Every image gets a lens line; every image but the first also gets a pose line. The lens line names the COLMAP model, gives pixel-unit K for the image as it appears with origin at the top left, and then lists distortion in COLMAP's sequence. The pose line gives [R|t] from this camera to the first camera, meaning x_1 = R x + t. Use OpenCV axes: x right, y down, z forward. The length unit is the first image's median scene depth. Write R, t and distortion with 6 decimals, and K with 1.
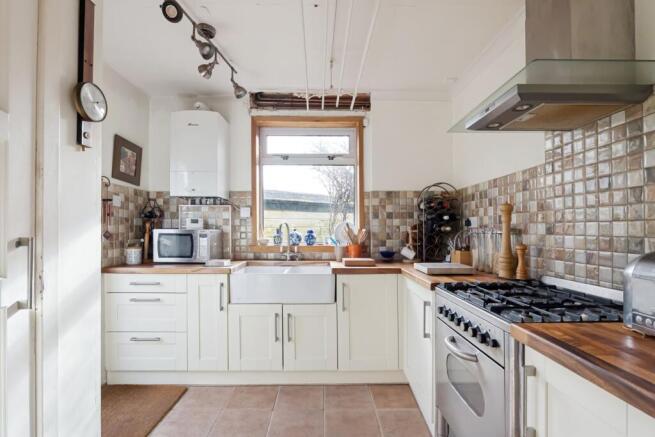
lens RADIAL K [[317.0, 0, 325.0], [0, 317.0, 227.6], [0, 0, 1]] dist [-0.028335, 0.008096]
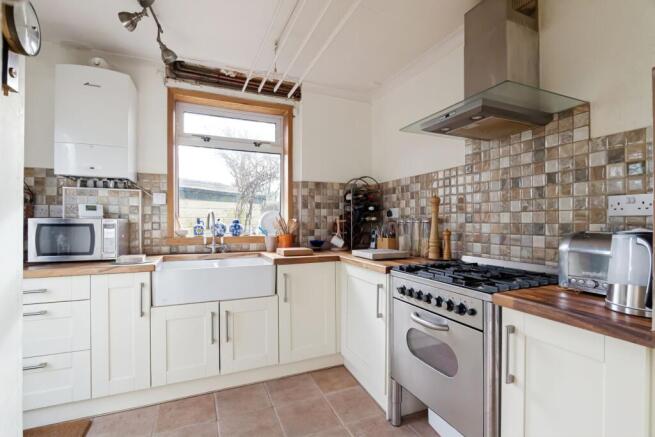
lens RADIAL K [[311.6, 0, 332.2], [0, 311.6, 220.5], [0, 0, 1]] dist [-0.019391, 0.001315]
pose [[0.916337, 0.000808, 0.400406, -0.193743], [-0.002216, 0.999993, 0.003054, 0.007932], [-0.400401, -0.003686, 0.916333, 0.061274]]
